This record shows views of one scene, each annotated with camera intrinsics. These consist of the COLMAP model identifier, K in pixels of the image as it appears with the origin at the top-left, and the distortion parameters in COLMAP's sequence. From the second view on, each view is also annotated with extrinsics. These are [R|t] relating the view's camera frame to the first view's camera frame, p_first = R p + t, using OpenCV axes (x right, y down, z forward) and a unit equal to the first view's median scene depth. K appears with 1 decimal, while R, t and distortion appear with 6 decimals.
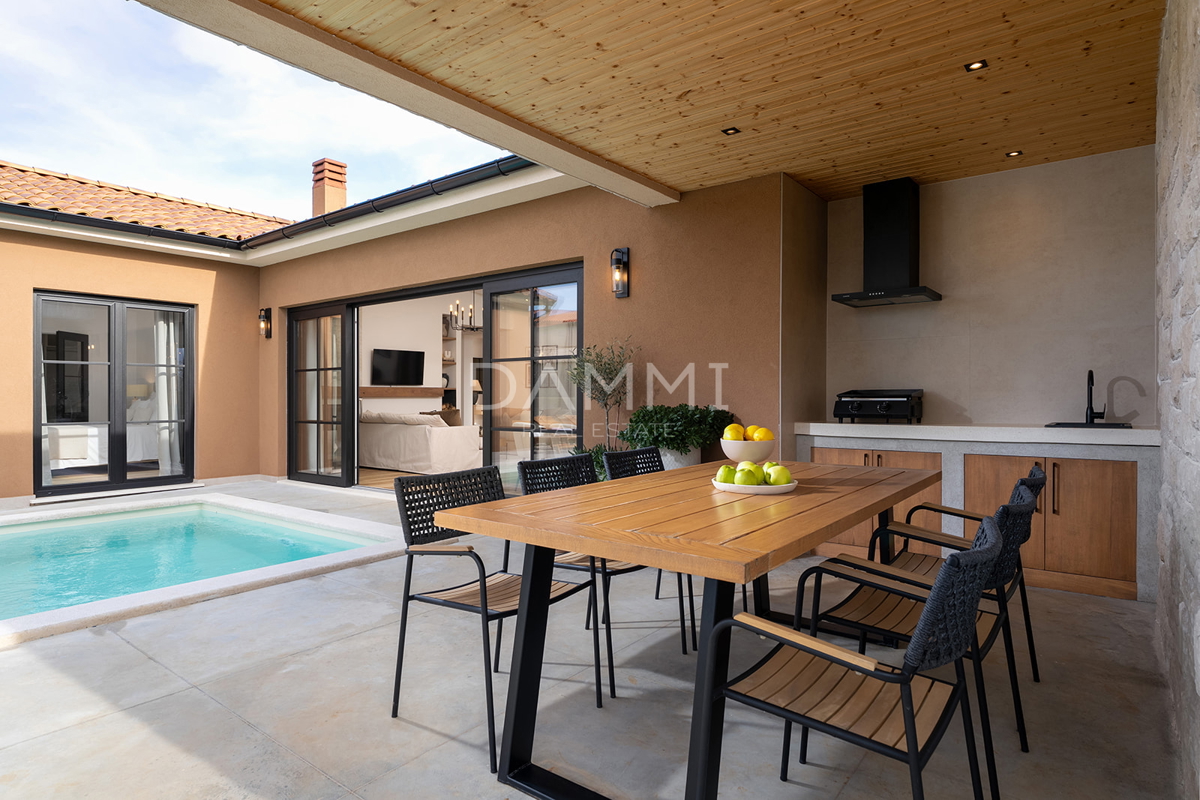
lens RADIAL K [[678.6, 0, 600.2], [0, 678.6, 397.8], [0, 0, 1]] dist [0.005014, 0.000338]
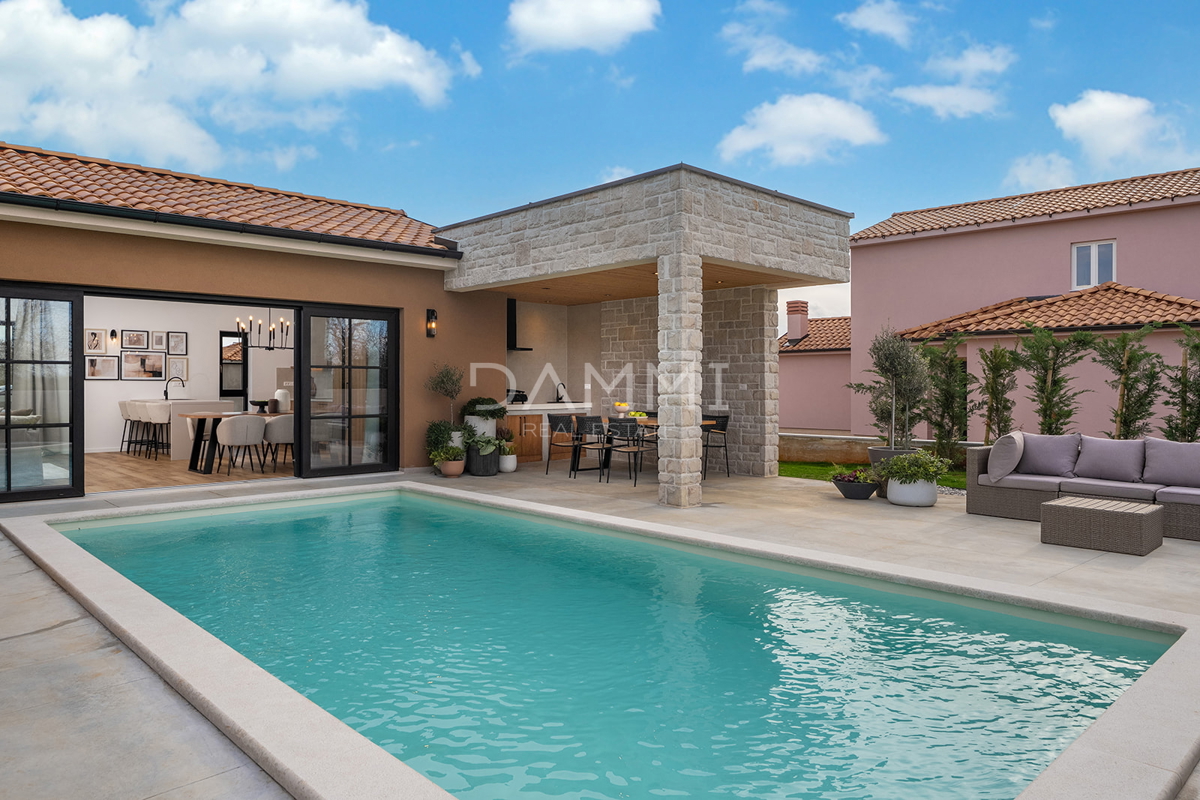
lens RADIAL K [[801.2, 0, 595.1], [0, 801.2, 382.9], [0, 0, 1]] dist [0.008549, -0.000141]
pose [[0.162402, 0.003955, 0.986717, -1.250953], [-0.000250, 0.999992, -0.003967, -0.012502], [-0.986725, 0.000398, 0.162402, 0.154264]]
